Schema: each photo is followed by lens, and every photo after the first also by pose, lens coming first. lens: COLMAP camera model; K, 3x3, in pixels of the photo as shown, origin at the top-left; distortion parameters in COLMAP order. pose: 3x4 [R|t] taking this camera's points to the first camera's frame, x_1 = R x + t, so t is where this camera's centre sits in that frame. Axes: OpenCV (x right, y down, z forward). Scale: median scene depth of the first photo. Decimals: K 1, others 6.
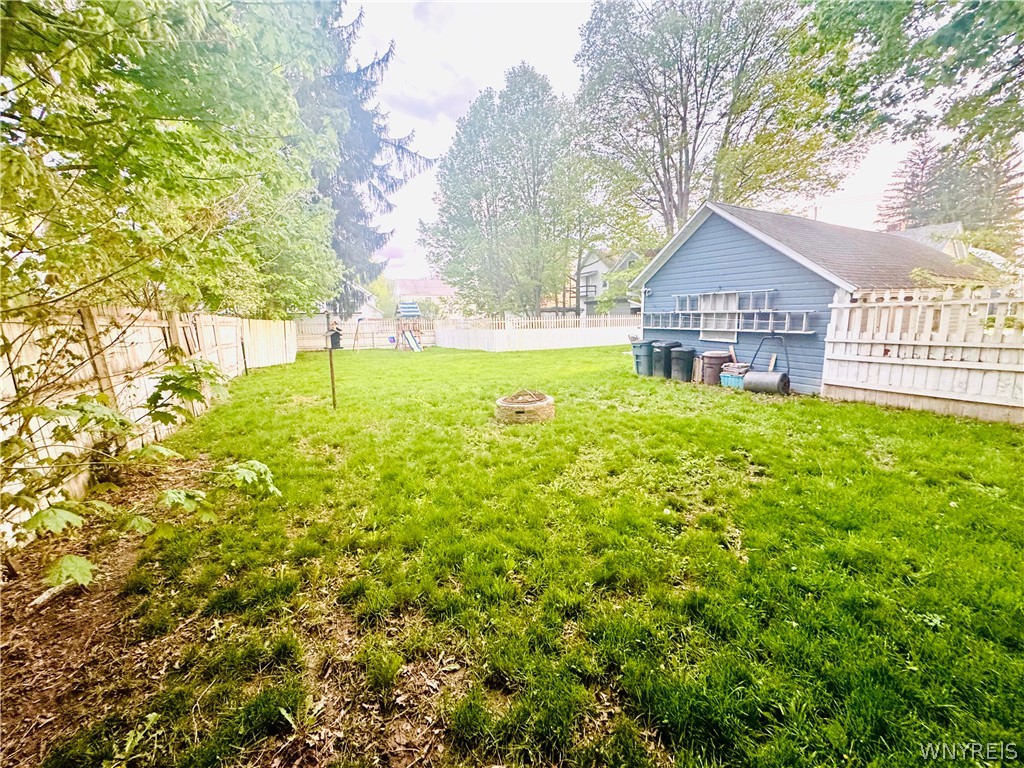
lens RADIAL K [[407.2, 0, 511.8], [0, 407.2, 388.0], [0, 0, 1]] dist [-0.003600, 0.000580]
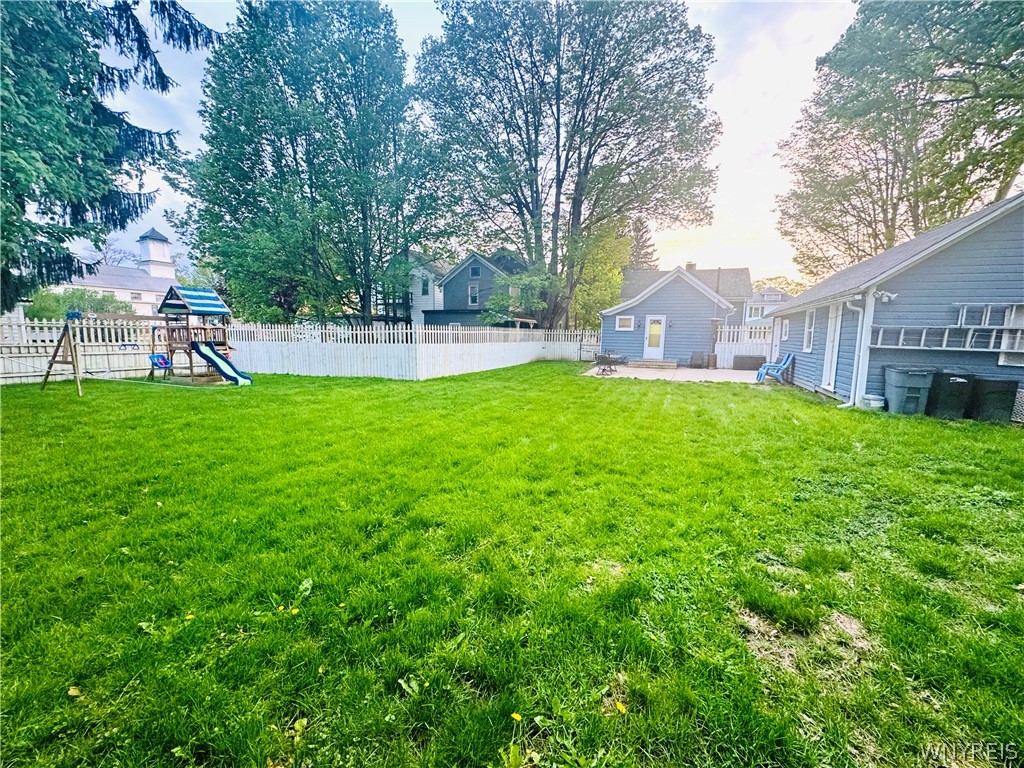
lens RADIAL K [[407.2, 0, 512.2], [0, 407.2, 383.2], [0, 0, 1]] dist [-0.003600, 0.000580]
pose [[0.780654, -0.043705, 0.623433, -0.292350], [0.073514, 0.997048, -0.022157, -0.057054], [-0.620625, 0.063128, 0.781563, 0.413740]]
